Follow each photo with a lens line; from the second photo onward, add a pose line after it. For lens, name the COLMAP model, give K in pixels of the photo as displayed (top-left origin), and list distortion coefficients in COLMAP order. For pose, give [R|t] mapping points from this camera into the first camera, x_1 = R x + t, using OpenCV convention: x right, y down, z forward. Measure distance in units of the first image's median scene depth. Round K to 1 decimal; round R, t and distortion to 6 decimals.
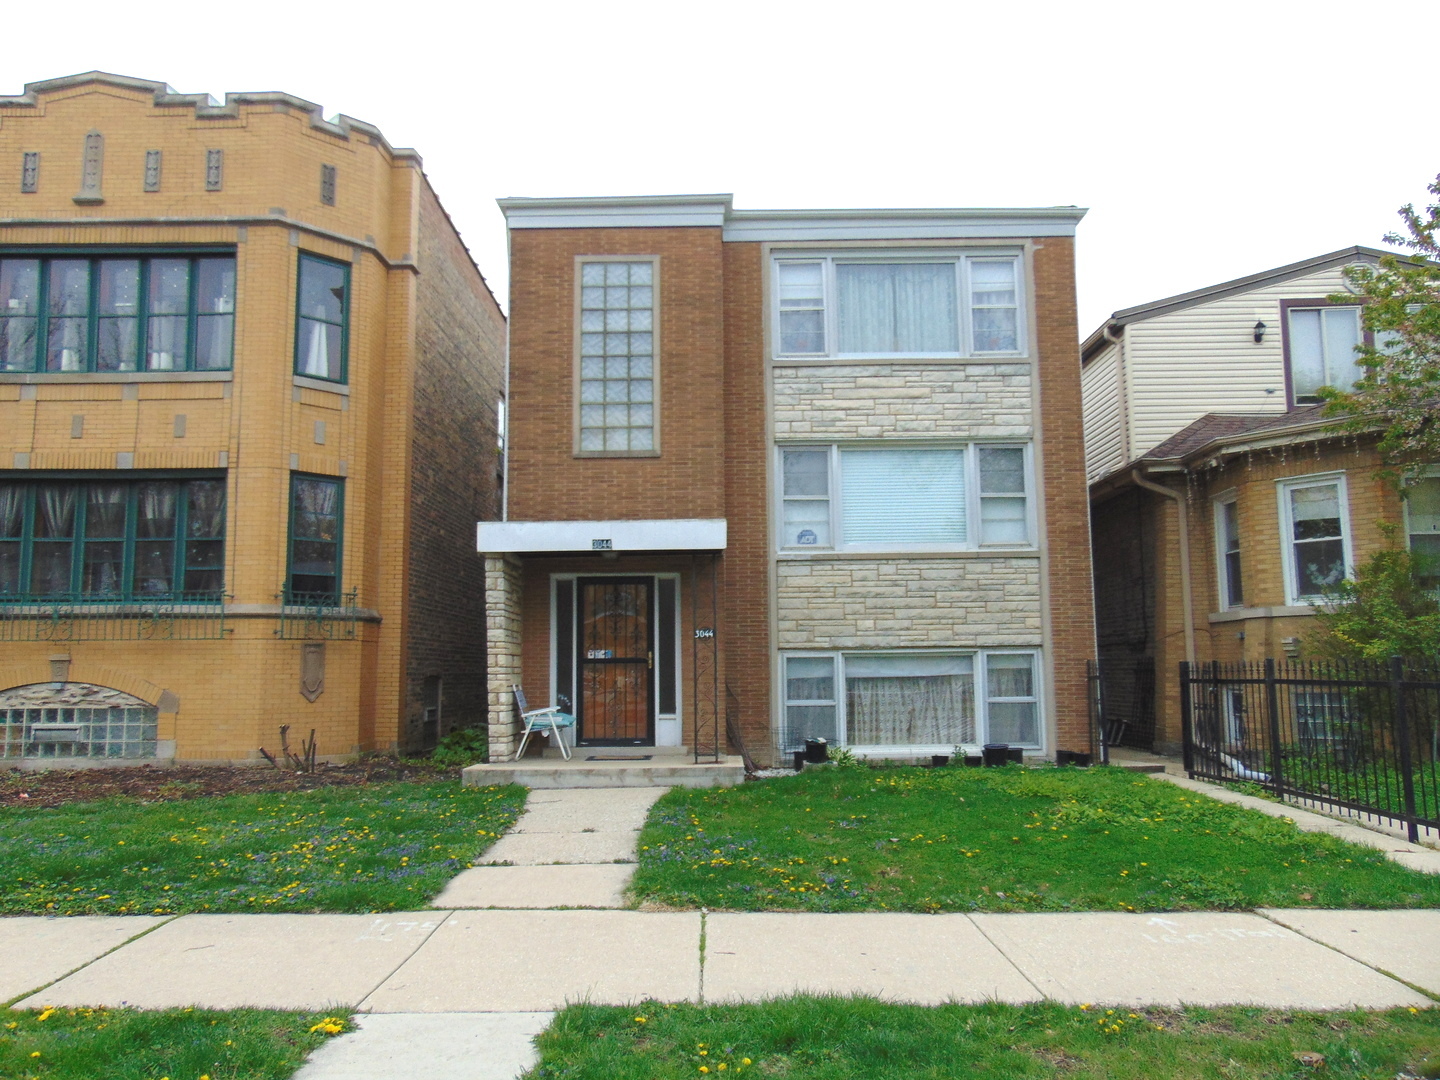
lens RADIAL K [[1083.9, 0, 713.2], [0, 1083.9, 542.4], [0, 0, 1]] dist [-0.044968, 0.094355]
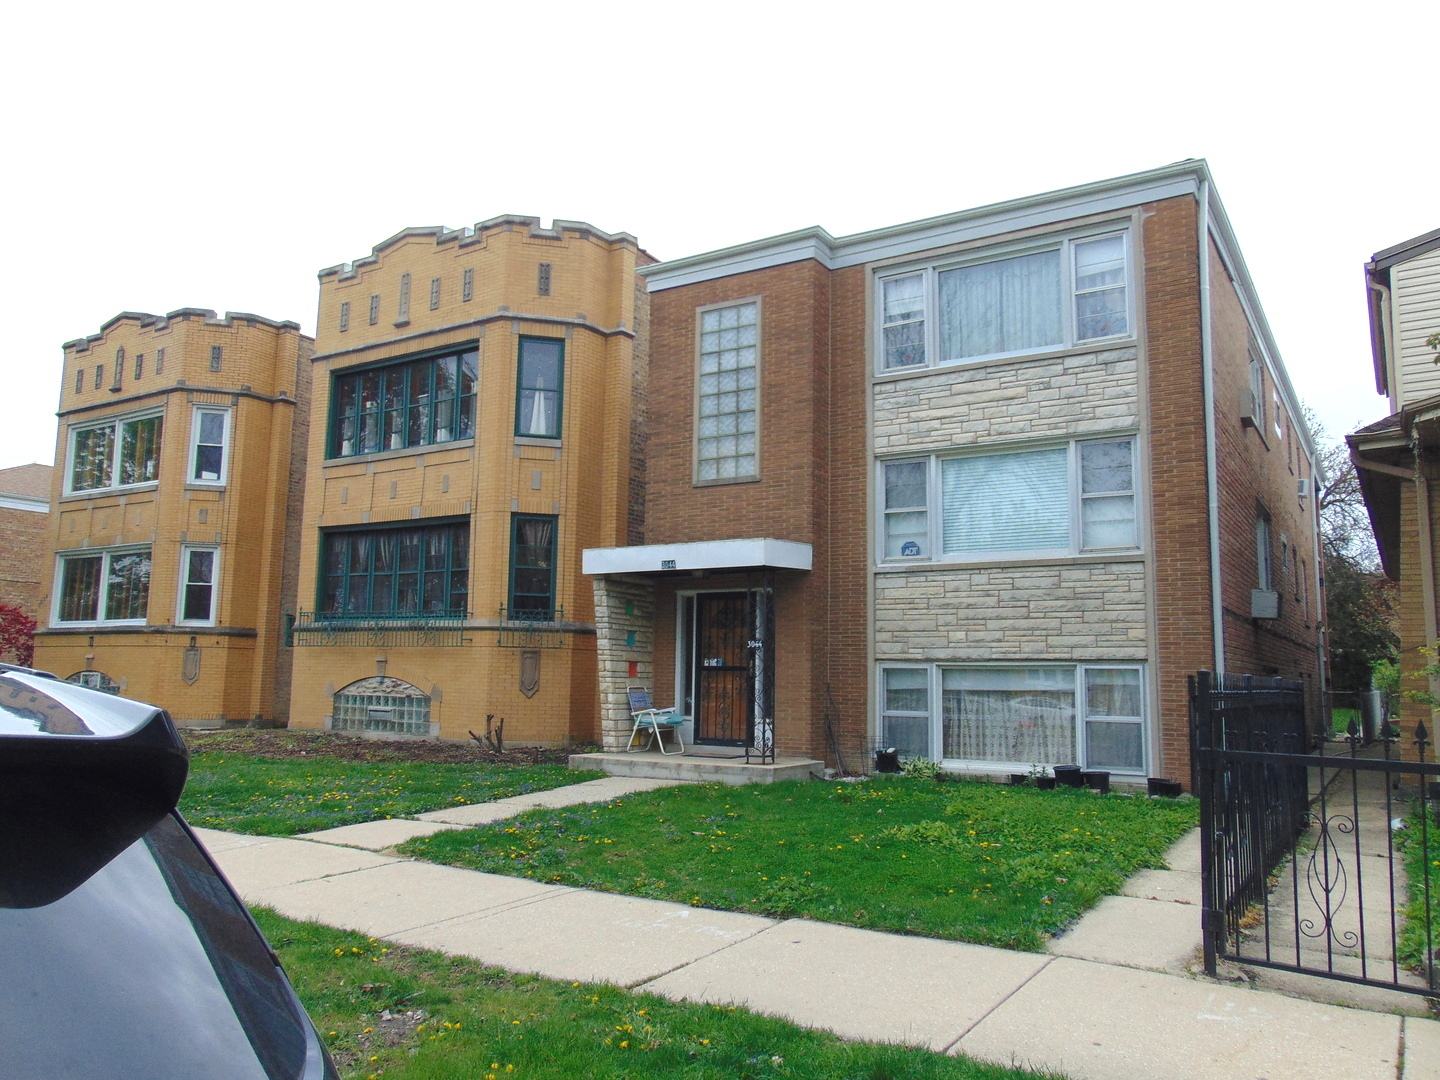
lens RADIAL K [[1083.9, 0, 713.2], [0, 1083.9, 542.4], [0, 0, 1]] dist [-0.044968, 0.094355]
pose [[0.849895, -0.043285, -0.525172, 0.468129], [0.036276, 0.999062, -0.023638, 0.006263], [0.525703, 0.001039, 0.850668, 0.051193]]
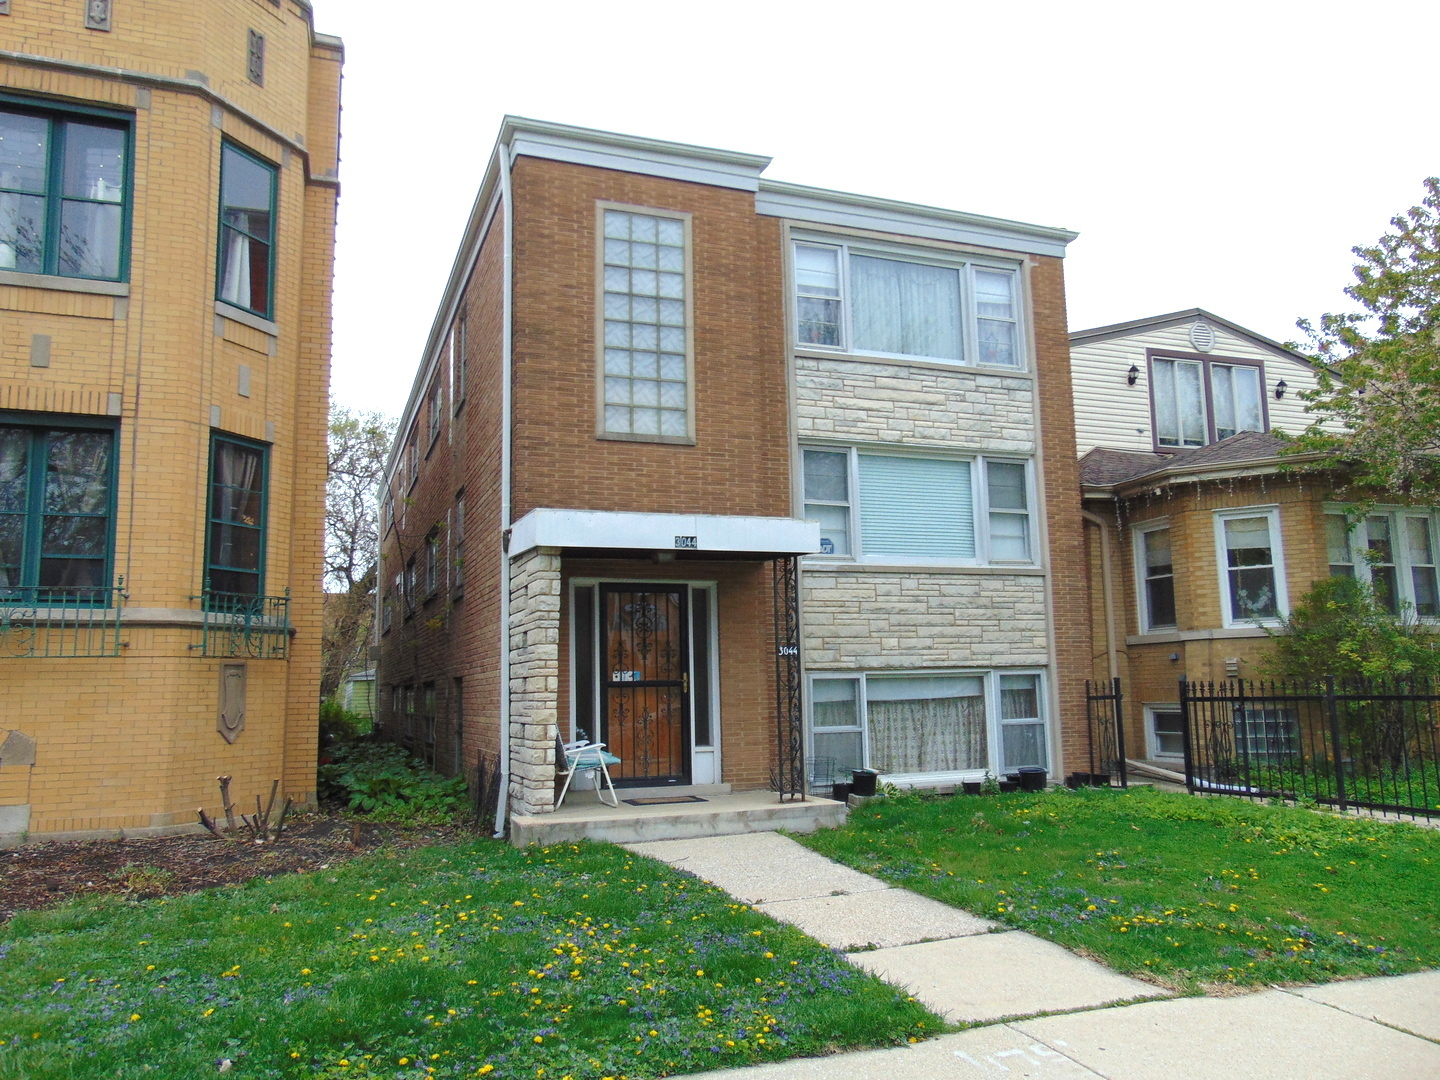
lens RADIAL K [[1083.9, 0, 713.2], [0, 1083.9, 542.4], [0, 0, 1]] dist [-0.044968, 0.094355]
pose [[0.931342, 0.040683, 0.361867, -0.335717], [-0.030923, 0.998986, -0.032724, 0.024899], [-0.362831, 0.019287, 0.931655, 0.192005]]
